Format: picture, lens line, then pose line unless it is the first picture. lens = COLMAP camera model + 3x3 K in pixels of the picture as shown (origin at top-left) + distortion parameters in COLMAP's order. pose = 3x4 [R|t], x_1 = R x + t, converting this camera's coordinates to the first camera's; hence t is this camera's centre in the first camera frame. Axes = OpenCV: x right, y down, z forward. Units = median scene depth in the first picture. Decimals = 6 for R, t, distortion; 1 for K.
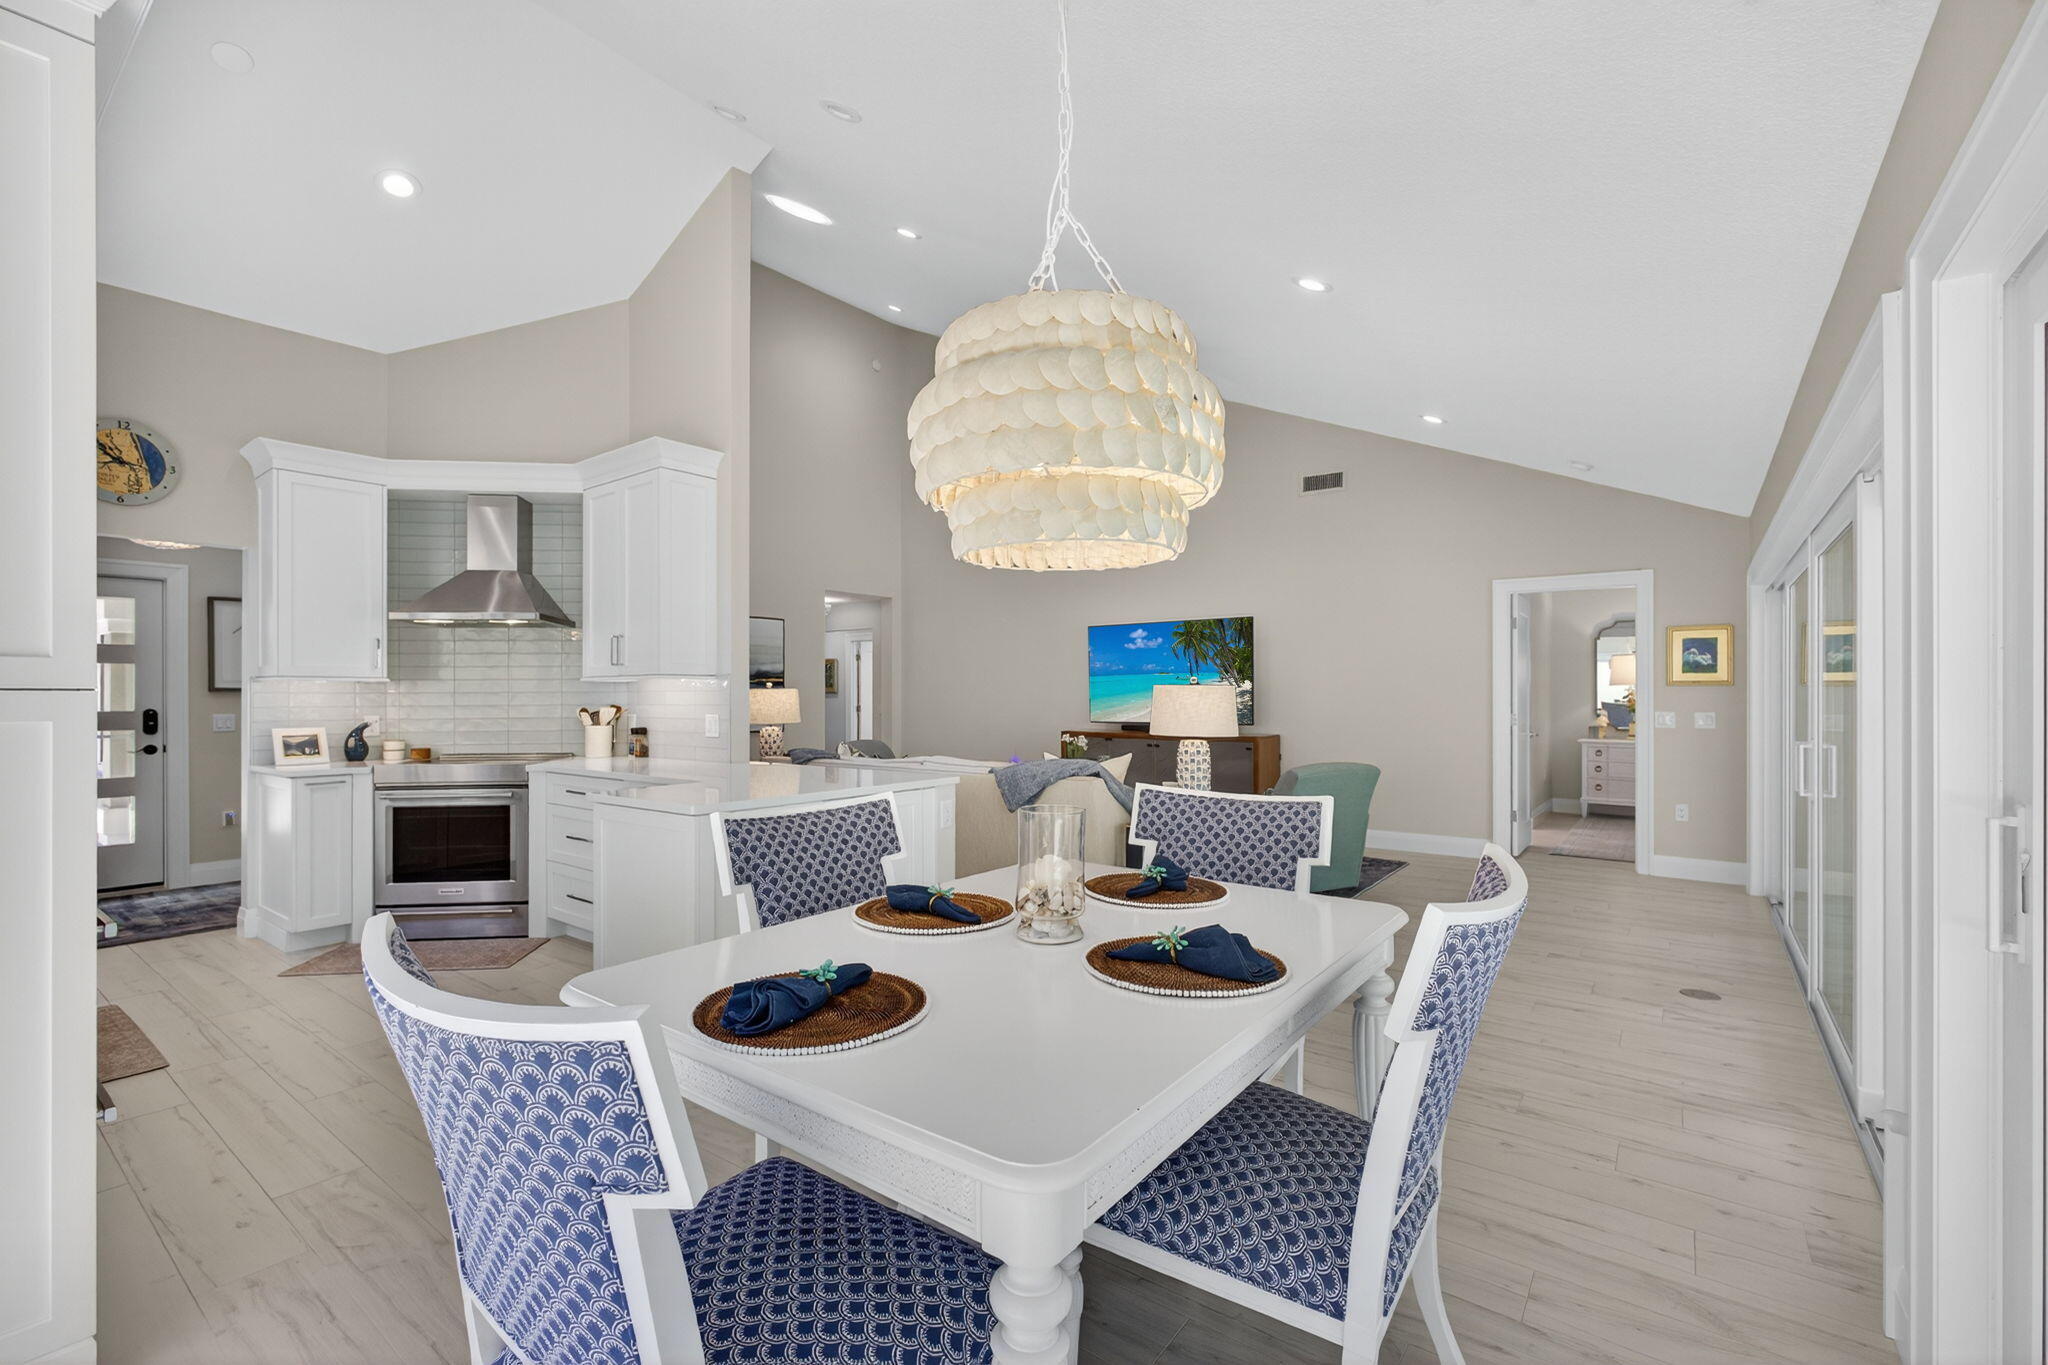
lens RADIAL K [[877.7, 0, 1008.2], [0, 877.7, 689.1], [0, 0, 1]] dist [-0.014914, 0.005896]
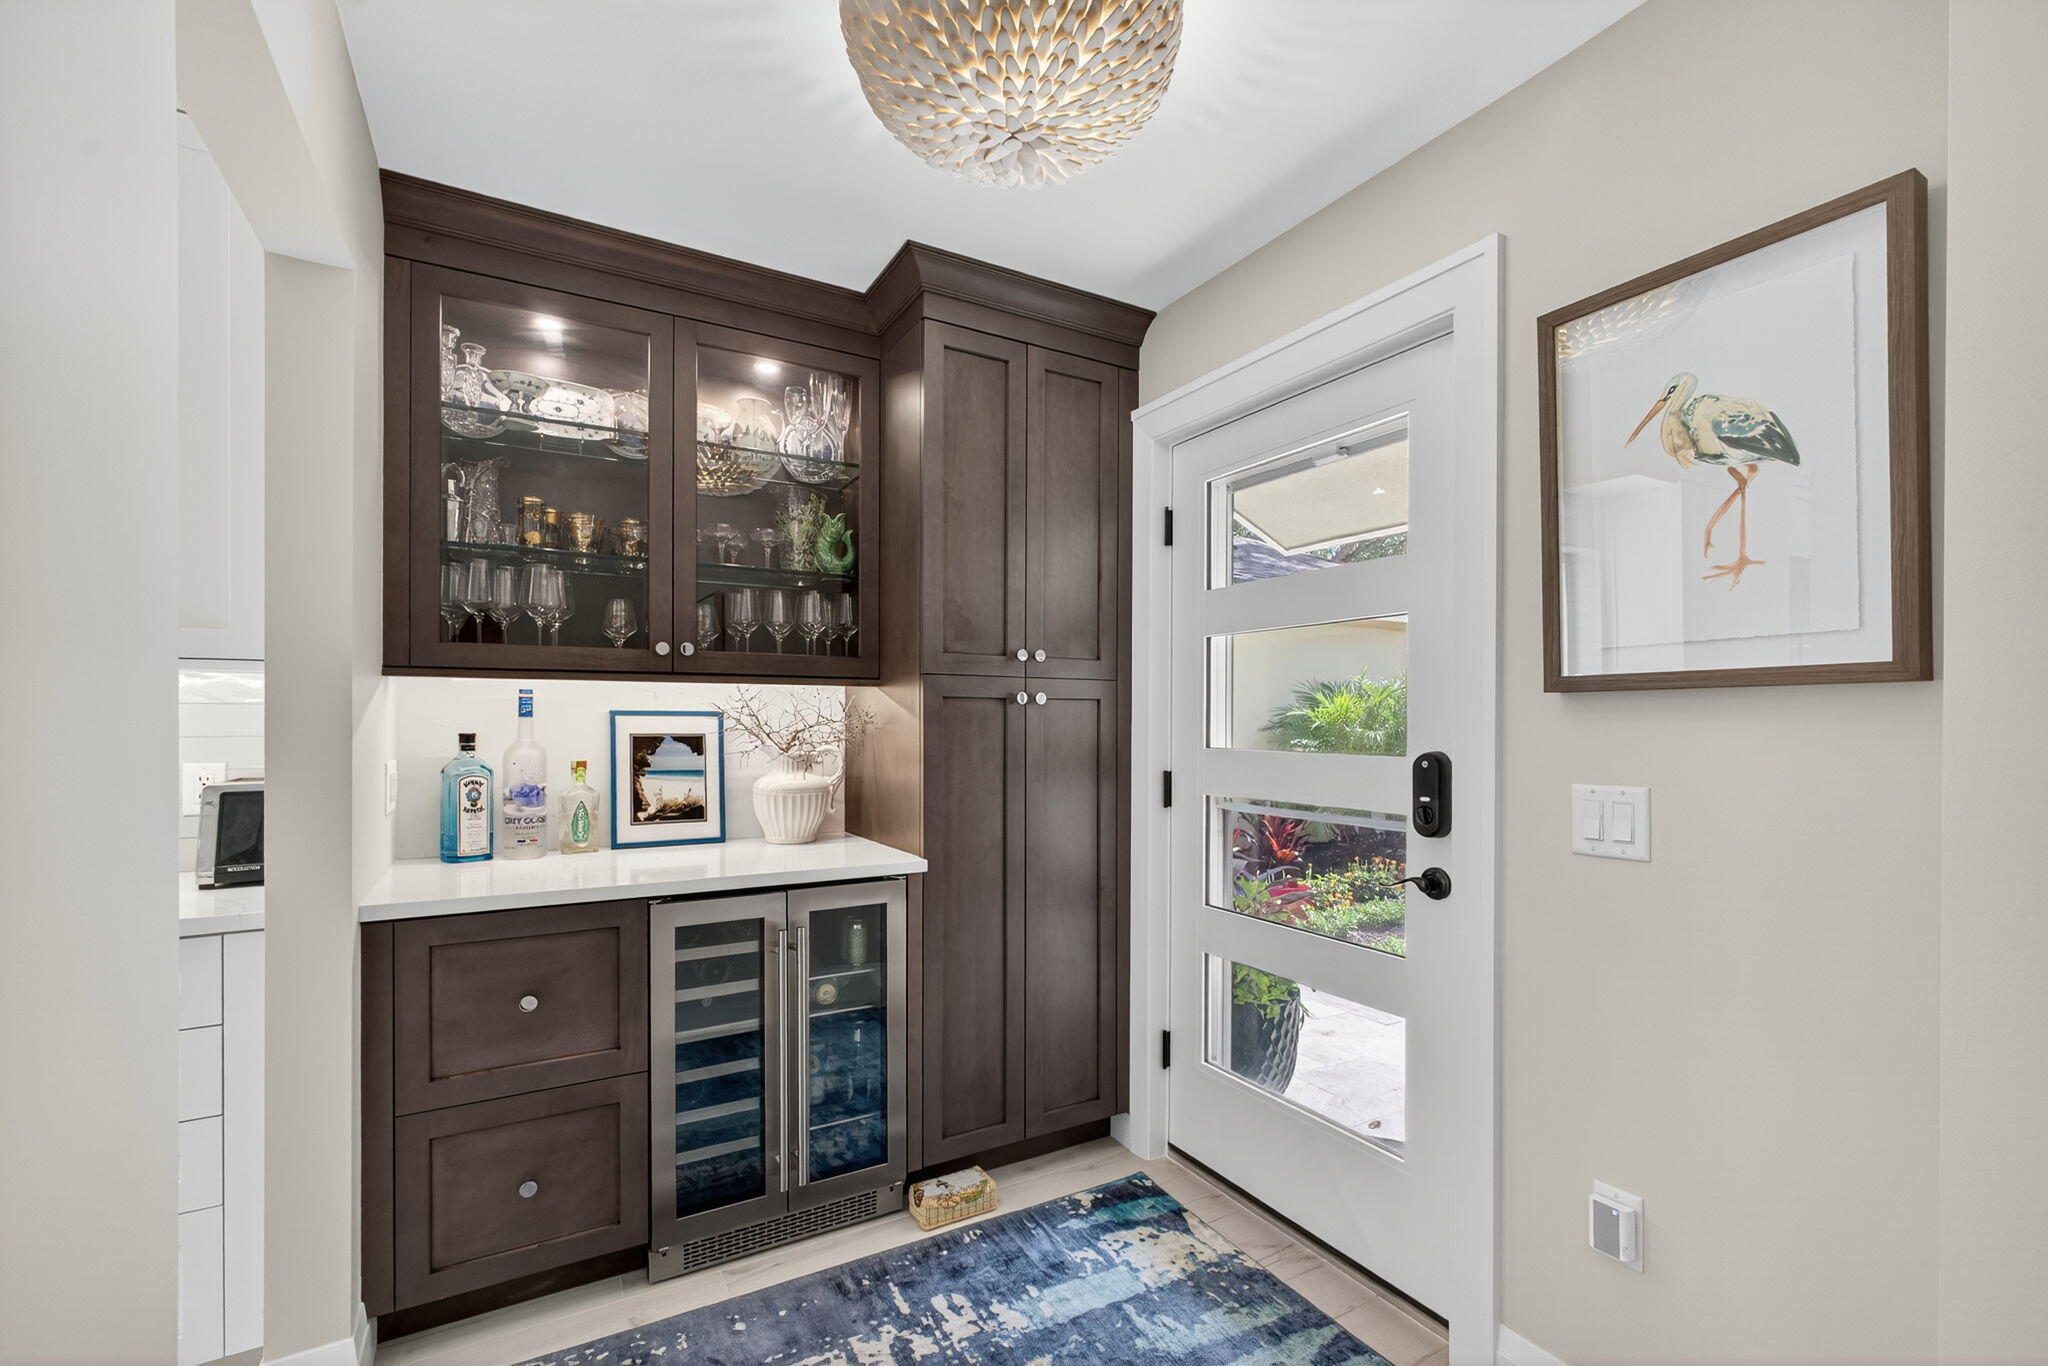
lens RADIAL K [[877.7, 0, 1011.9], [0, 877.7, 727.0], [0, 0, 1]] dist [-0.014914, 0.005896]
pose [[-0.379006, 0.011845, -0.925319, -0.752502], [0.003036, 0.999929, 0.011556, 0.010941], [0.925389, 0.001570, -0.379014, 1.150125]]
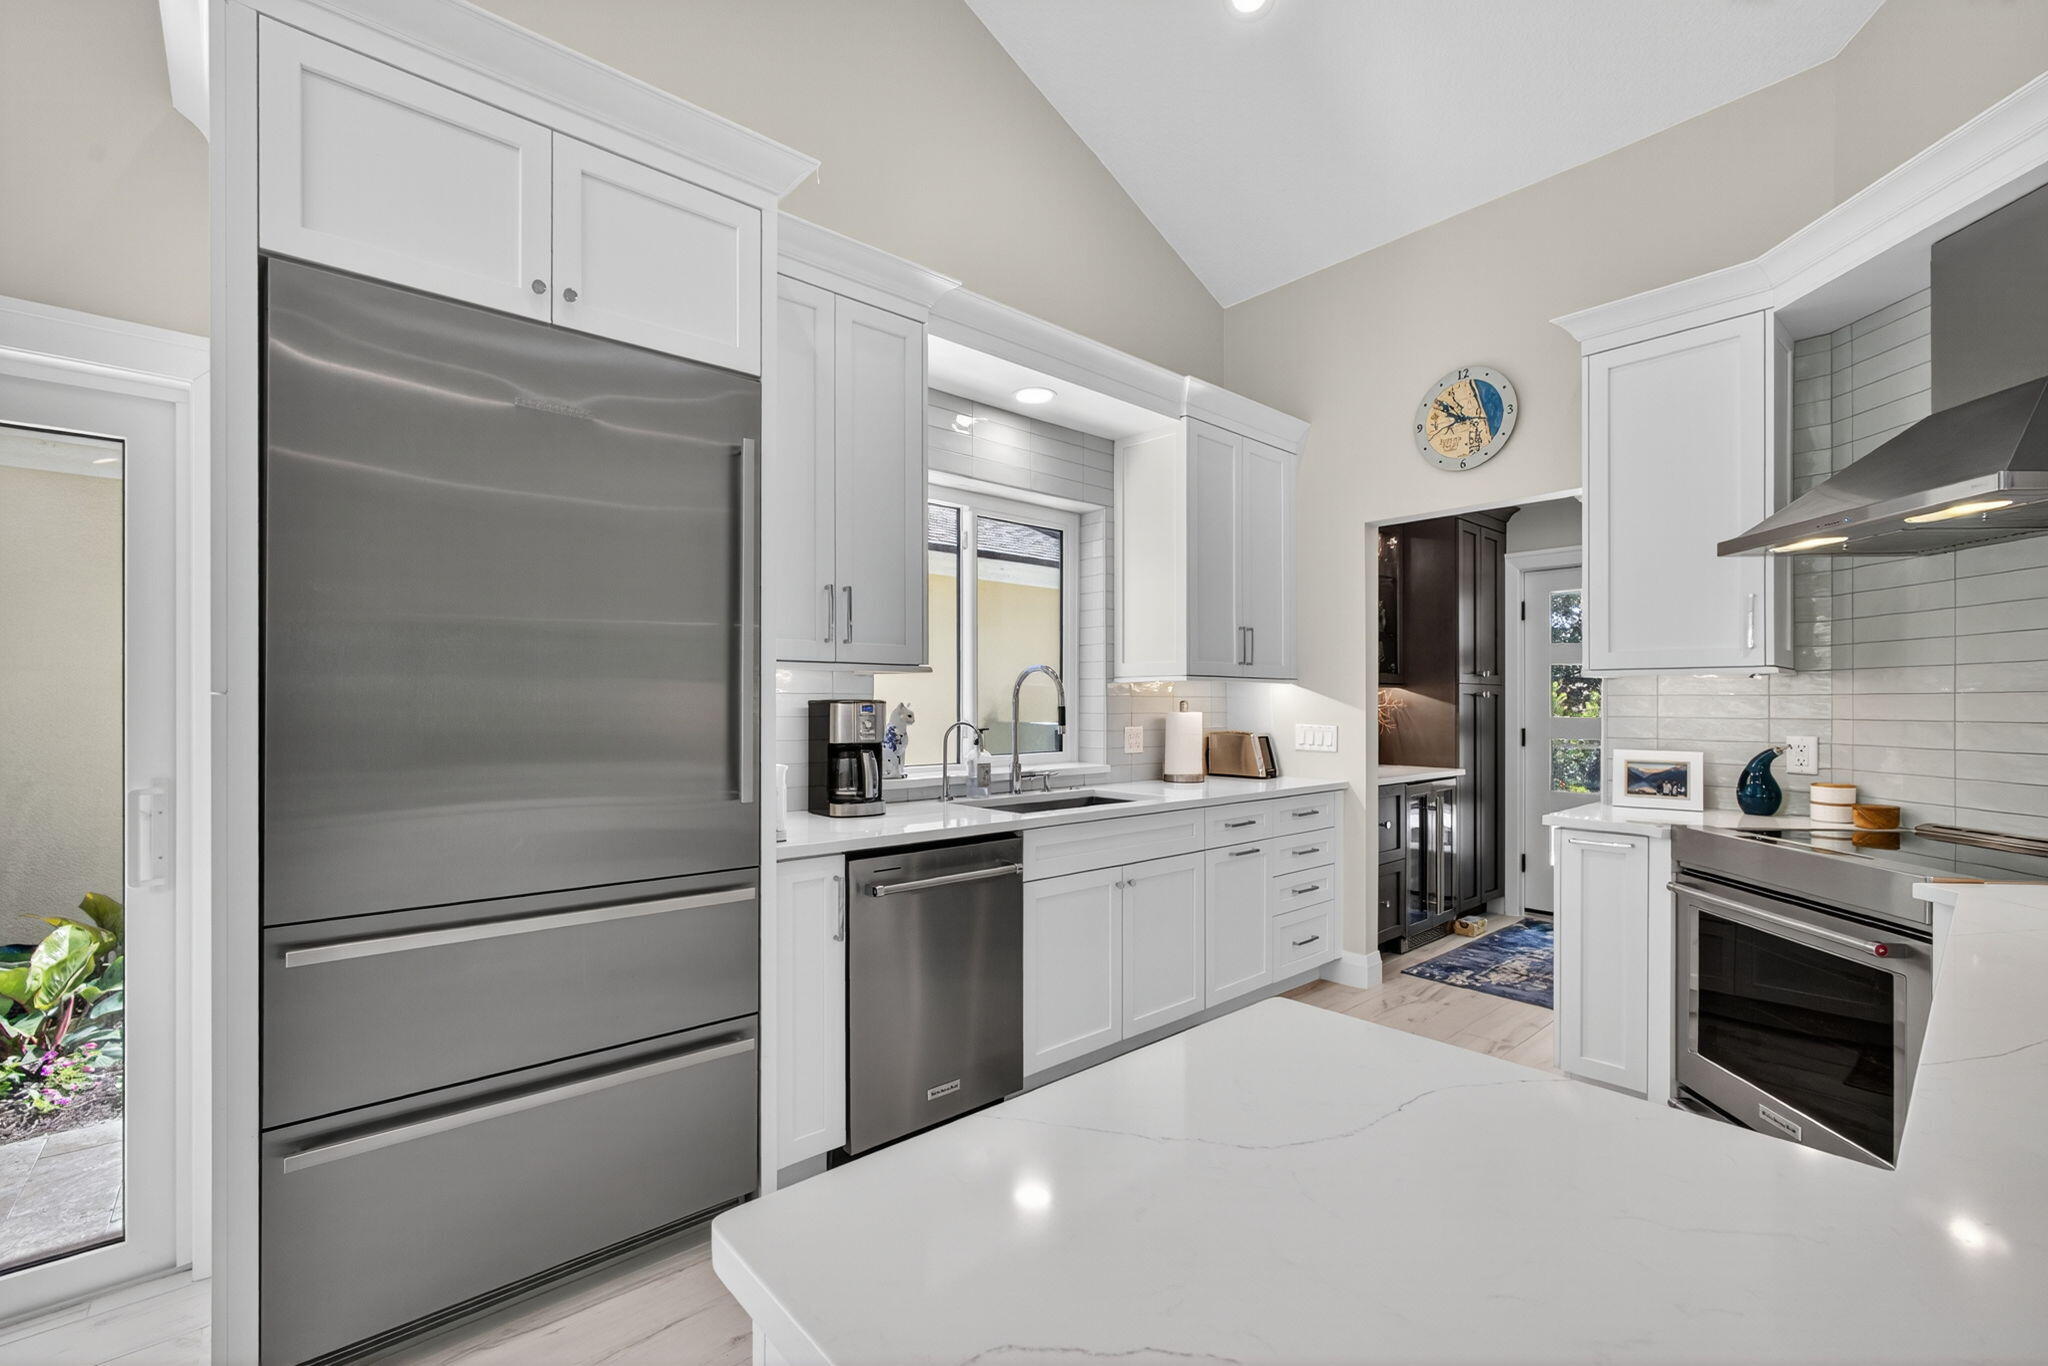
lens RADIAL K [[877.7, 0, 1016.5], [0, 877.7, 701.8], [0, 0, 1]] dist [-0.014914, 0.005896]
pose [[-0.192174, 0.003141, -0.981356, -0.097157], [0.003867, 0.999990, 0.002443, 0.005688], [0.981353, -0.003325, -0.192184, 0.634915]]
